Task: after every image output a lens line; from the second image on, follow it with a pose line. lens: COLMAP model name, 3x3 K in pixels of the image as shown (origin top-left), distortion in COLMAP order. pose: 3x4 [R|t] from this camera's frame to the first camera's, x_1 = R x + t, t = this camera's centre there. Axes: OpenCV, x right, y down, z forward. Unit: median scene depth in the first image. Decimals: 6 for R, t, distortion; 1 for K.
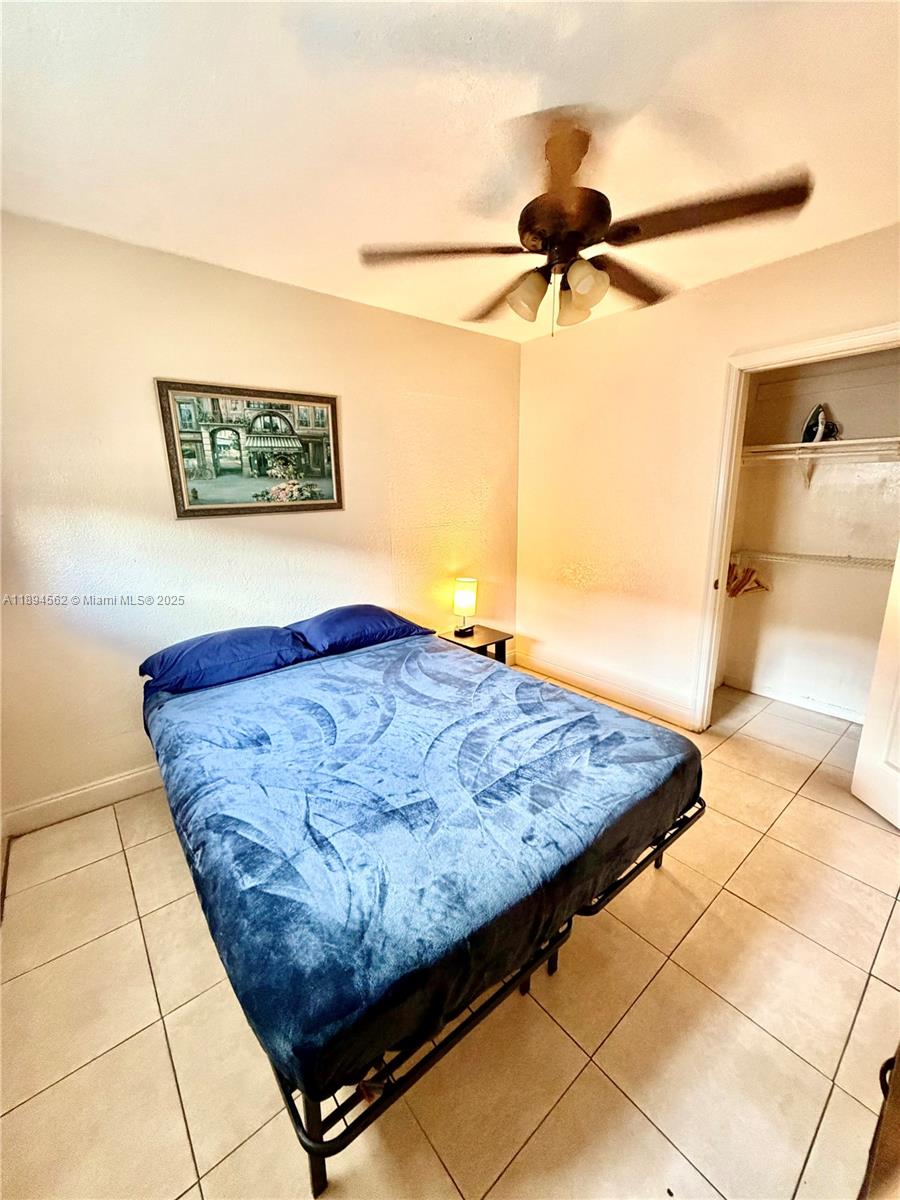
lens RADIAL K [[478.5, 0, 449.1], [0, 478.5, 599.0], [0, 0, 1]] dist [0.001409, -0.000866]
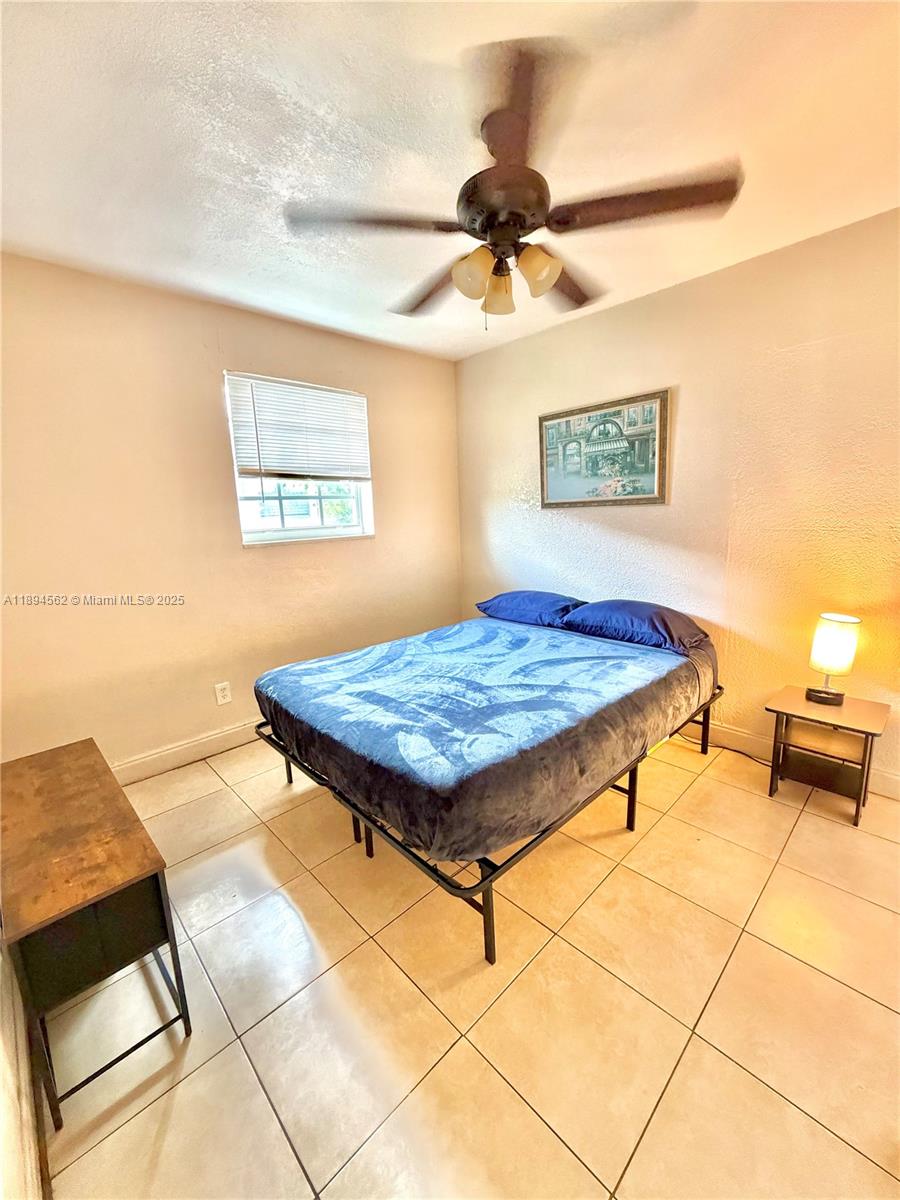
lens RADIAL K [[478.5, 0, 451.8], [0, 478.5, 596.8], [0, 0, 1]] dist [0.001409, -0.000866]
pose [[0.072618, 0.195869, -0.977938, 0.821638], [-0.195007, 0.964390, 0.178675, -0.107841], [0.978110, 0.177730, 0.108228, 0.571574]]
